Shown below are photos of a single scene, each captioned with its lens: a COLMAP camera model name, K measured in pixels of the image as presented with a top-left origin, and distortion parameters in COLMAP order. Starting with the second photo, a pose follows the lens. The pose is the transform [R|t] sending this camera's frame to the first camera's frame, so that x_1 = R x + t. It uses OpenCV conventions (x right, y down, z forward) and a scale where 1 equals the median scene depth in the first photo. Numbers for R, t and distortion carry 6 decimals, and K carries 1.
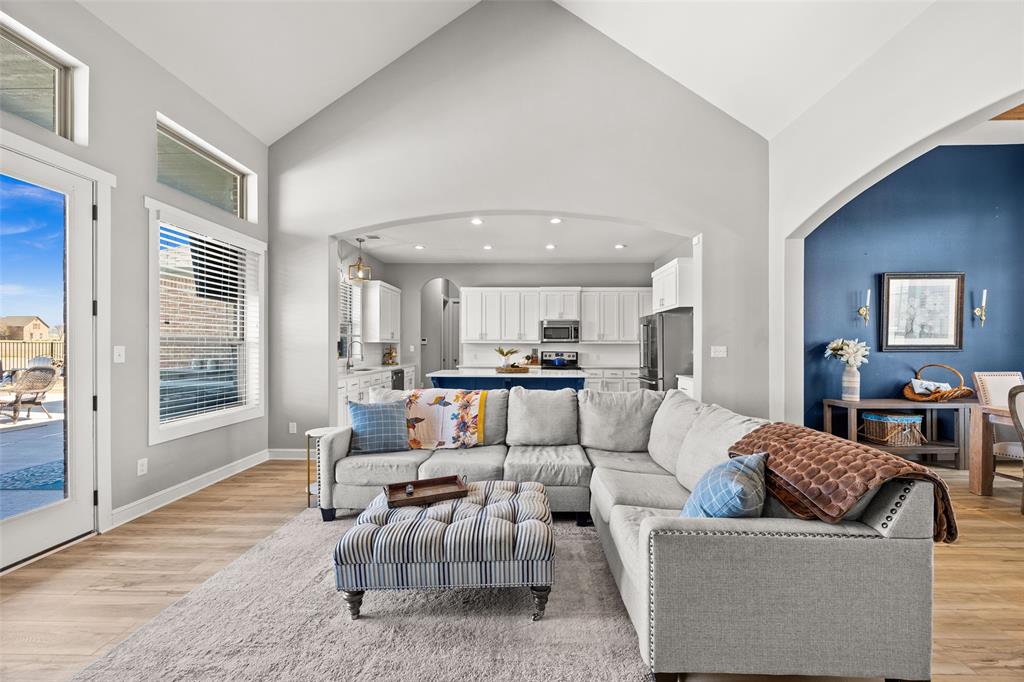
lens RADIAL K [[394.9, 0, 517.0], [0, 394.9, 345.1], [0, 0, 1]] dist [-0.002741, -0.000100]
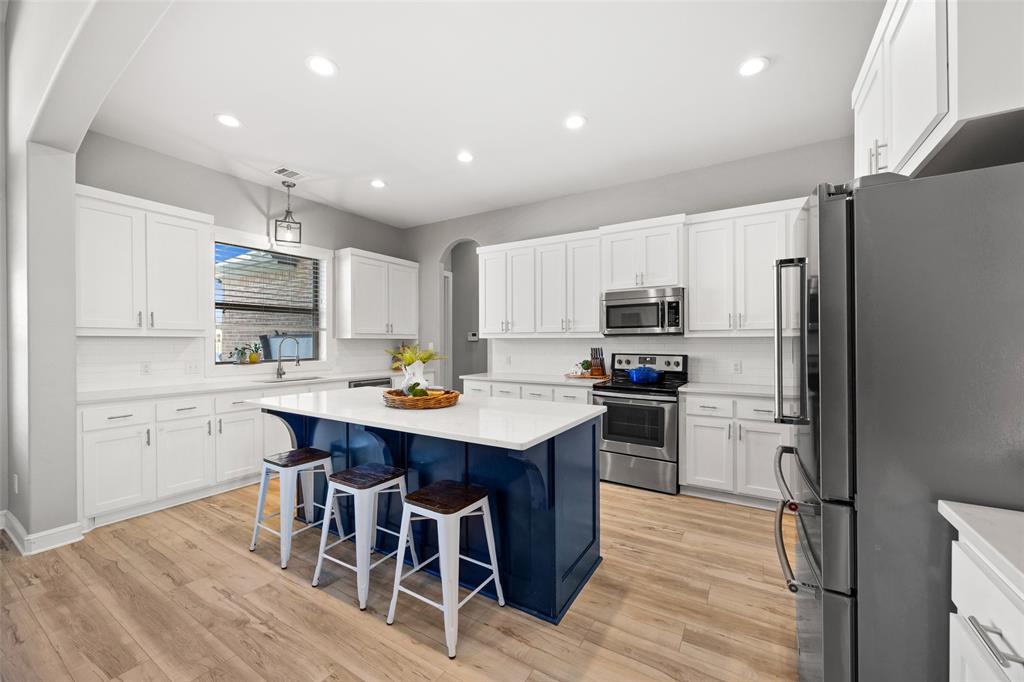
lens RADIAL K [[394.9, 0, 517.0], [0, 394.9, 345.1], [0, 0, 1]] dist [-0.002741, -0.000100]
pose [[0.869478, -0.000991, -0.493970, 0.386848], [0.003996, 0.999979, 0.005028, 0.004058], [0.493955, -0.006345, 0.869464, 0.895656]]
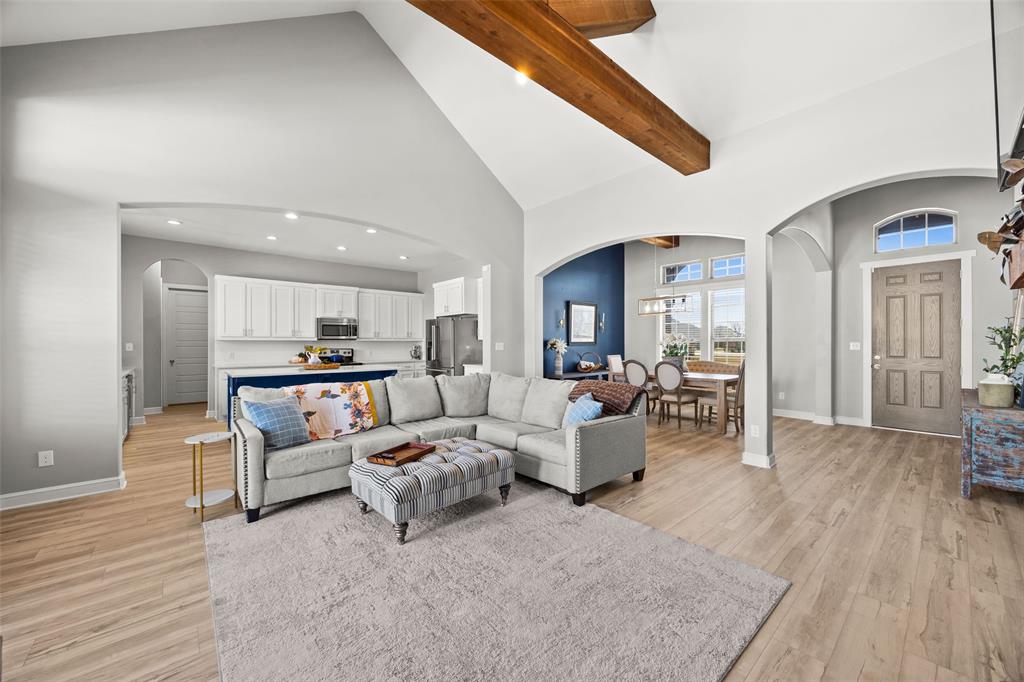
lens RADIAL K [[390.4, 0, 516.3], [0, 390.4, 341.0], [0, 0, 1]] dist [-0.000946, -0.000089]
pose [[0.728143, 0.000788, 0.685424, -0.447147], [0.001133, 0.999997, -0.002353, -0.000304], [-0.685424, 0.002490, 0.728140, -0.105139]]
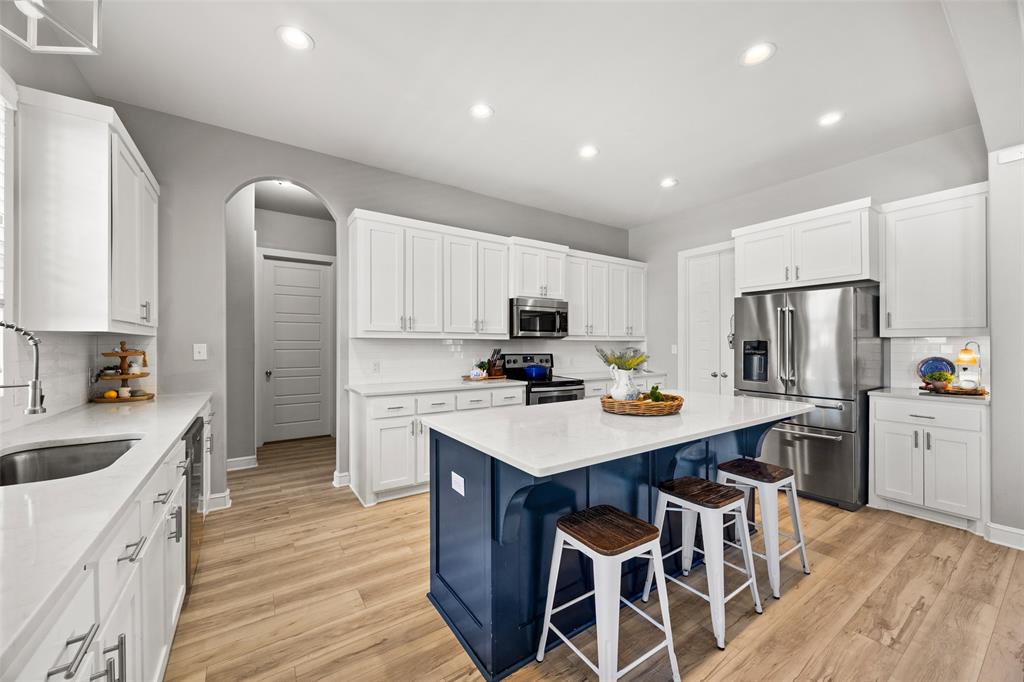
lens RADIAL K [[390.4, 0, 516.3], [0, 390.4, 341.0], [0, 0, 1]] dist [-0.000946, -0.000089]
pose [[0.810631, 0.003184, 0.585548, -0.451135], [0.000938, 0.999977, -0.006736, 0.002686], [-0.585556, 0.006010, 0.810610, 0.996143]]
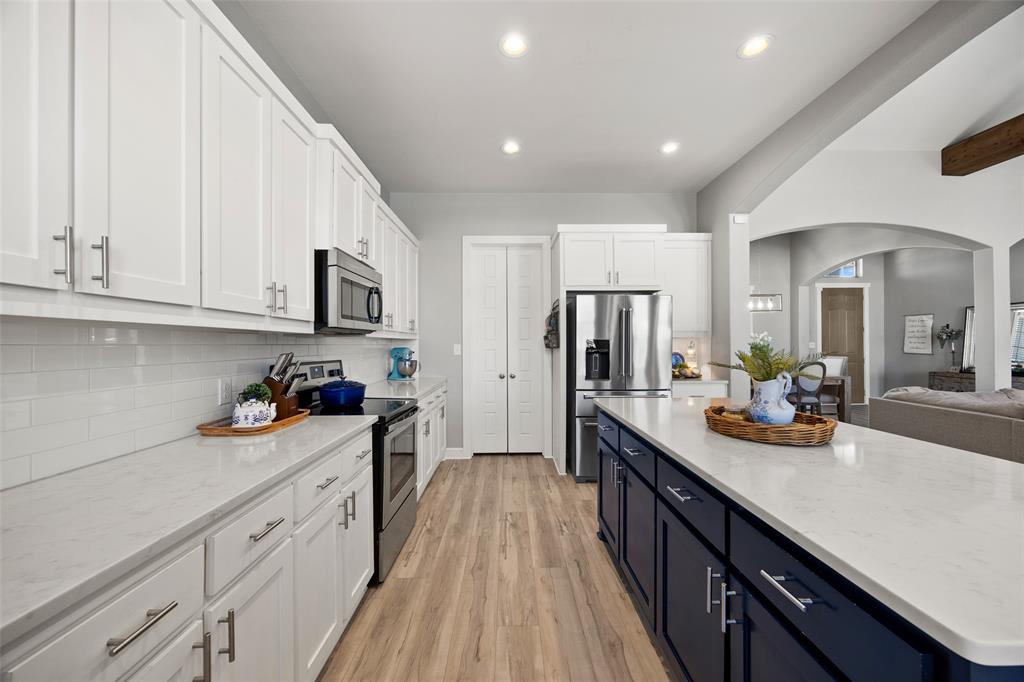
lens RADIAL K [[390.4, 0, 516.3], [0, 390.4, 341.0], [0, 0, 1]] dist [-0.000946, -0.000089]
pose [[-0.058928, 0.007133, 0.998237, -0.376315], [0.002621, 0.999972, -0.006990, 0.005369], [-0.998259, 0.002205, -0.058945, 1.580126]]
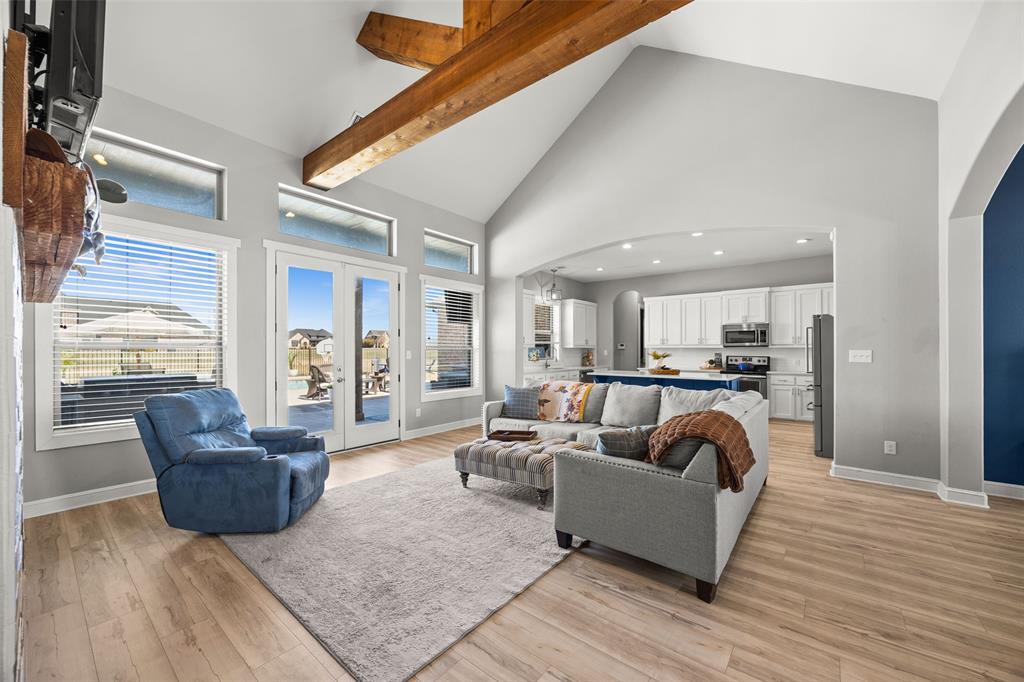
lens RADIAL K [[391.2, 0, 516.5], [0, 391.2, 349.4], [0, 0, 1]] dist [-0.002512, 0.000012]
pose [[0.798954, -0.003512, -0.601382, 0.424487], [0.003014, 0.999994, -0.001835, 0.000516], [0.601385, -0.000347, 0.798959, -0.180402]]
